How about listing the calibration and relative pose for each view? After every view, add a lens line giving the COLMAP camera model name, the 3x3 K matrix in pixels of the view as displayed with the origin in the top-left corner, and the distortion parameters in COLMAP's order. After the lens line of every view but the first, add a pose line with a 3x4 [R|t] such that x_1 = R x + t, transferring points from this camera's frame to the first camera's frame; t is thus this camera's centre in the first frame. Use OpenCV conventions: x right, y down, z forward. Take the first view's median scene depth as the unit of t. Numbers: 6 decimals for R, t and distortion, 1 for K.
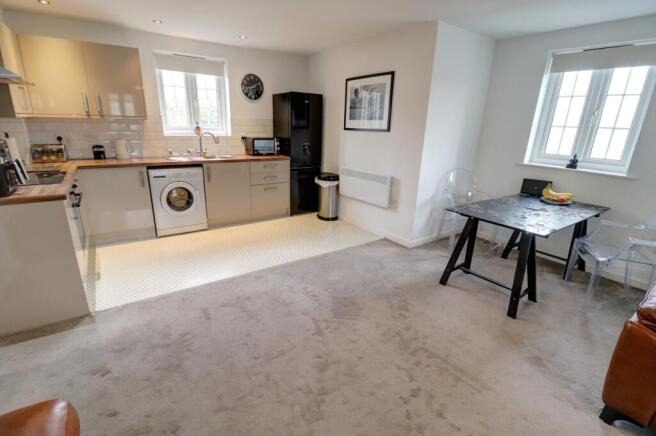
lens RADIAL K [[307.8, 0, 323.9], [0, 307.8, 220.3], [0, 0, 1]] dist [0.003170, -0.013862]
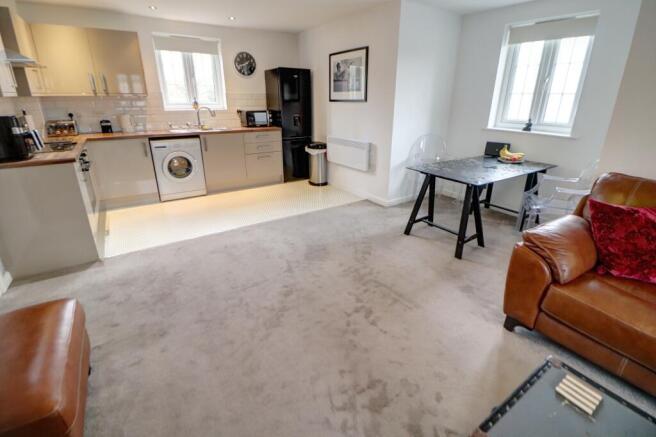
lens RADIAL K [[304.3, 0, 335.4], [0, 304.3, 202.9], [0, 0, 1]] dist [0.007242, -0.016926]
pose [[0.999779, -0.019302, -0.008310, 0.118144], [0.019513, 0.999468, 0.026138, 0.049353], [0.007801, -0.026295, 0.999624, -0.118872]]
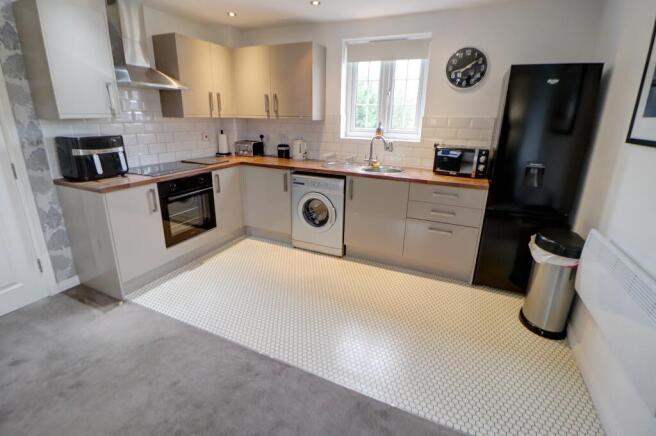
lens RADIAL K [[304.3, 0, 335.4], [0, 304.3, 202.4], [0, 0, 1]] dist [0.007242, -0.016926]
pose [[0.519979, 0.215241, -0.826616, 0.277037], [-0.264309, 0.960781, 0.083913, -0.207937], [0.812258, 0.174849, 0.556476, 0.668177]]
